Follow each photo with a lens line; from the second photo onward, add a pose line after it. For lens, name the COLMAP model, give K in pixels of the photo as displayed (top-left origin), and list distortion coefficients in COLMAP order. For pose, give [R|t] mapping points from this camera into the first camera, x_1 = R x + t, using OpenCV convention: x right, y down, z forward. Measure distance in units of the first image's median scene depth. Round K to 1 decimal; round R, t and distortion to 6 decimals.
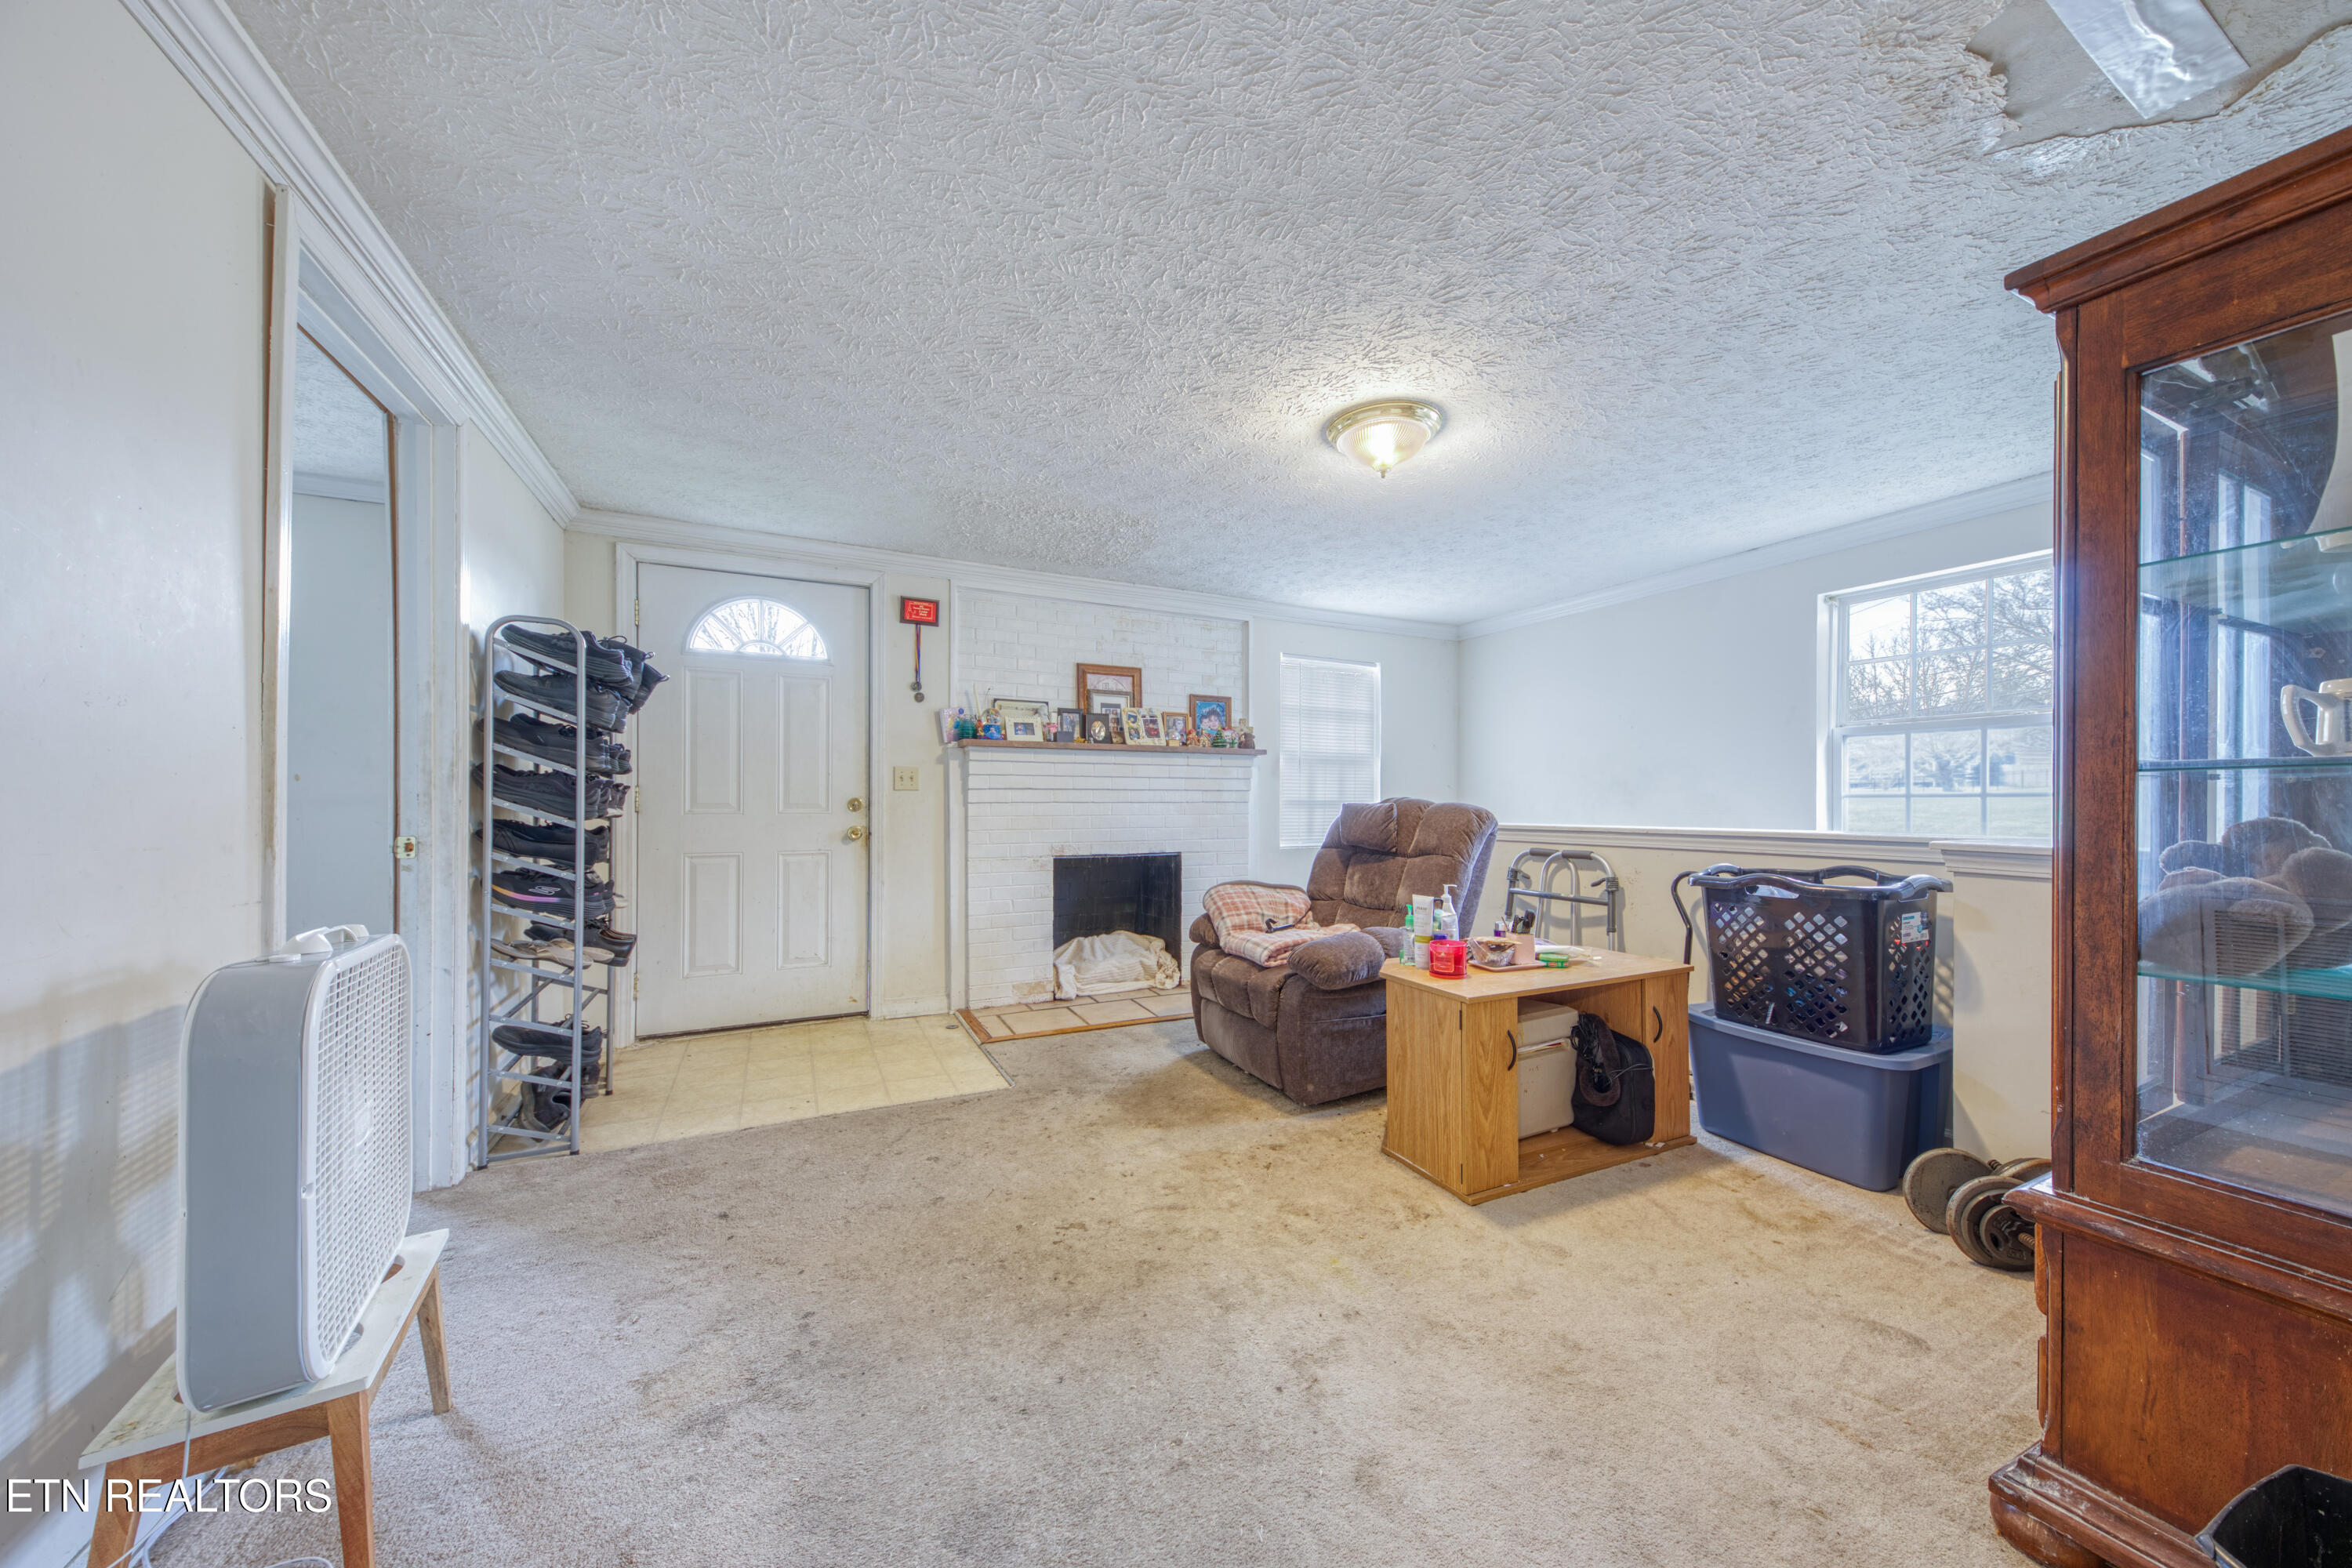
lens RADIAL K [[800.3, 0, 1185.9], [0, 800.3, 798.4], [0, 0, 1]] dist [0.008731, -0.006181]
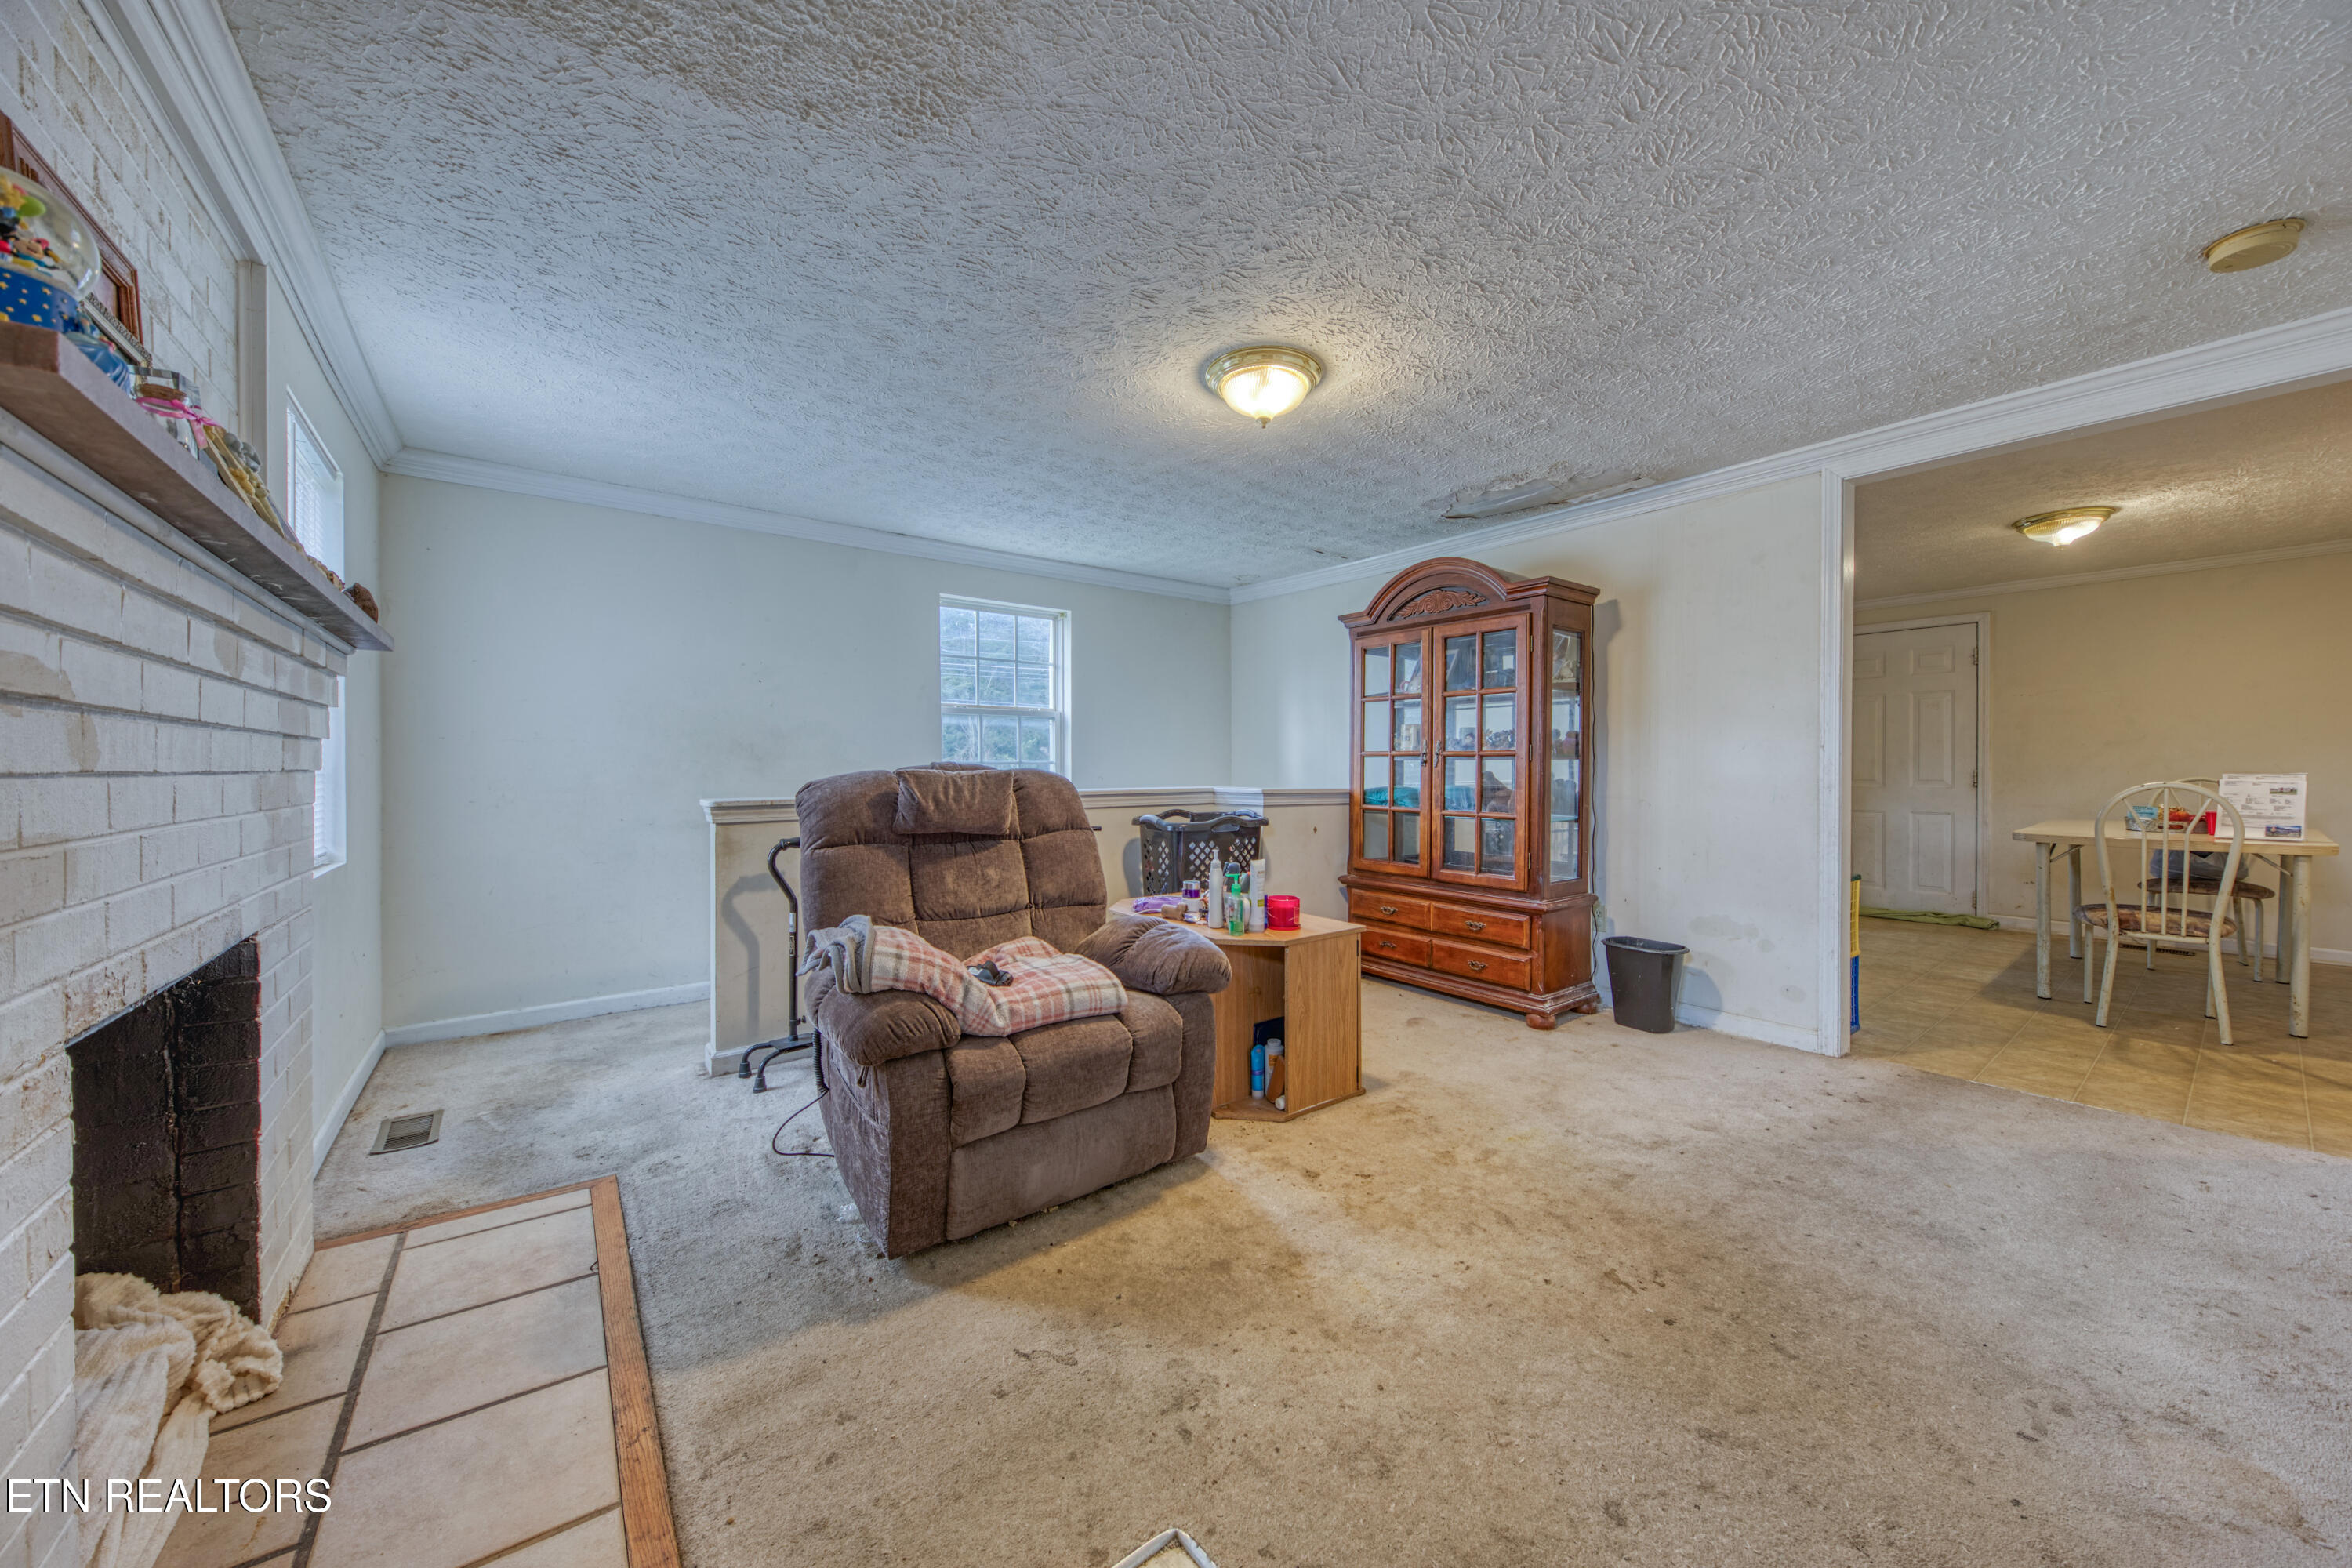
lens RADIAL K [[838.2, 0, 1179.2], [0, 838.2, 774.8], [0, 0, 1]] dist [0.000054, -0.003923]
pose [[-0.200011, -0.007731, 0.979763, -0.690124], [0.000761, 0.999967, 0.008046, 0.004583], [-0.979793, 0.002355, -0.199998, 1.248584]]
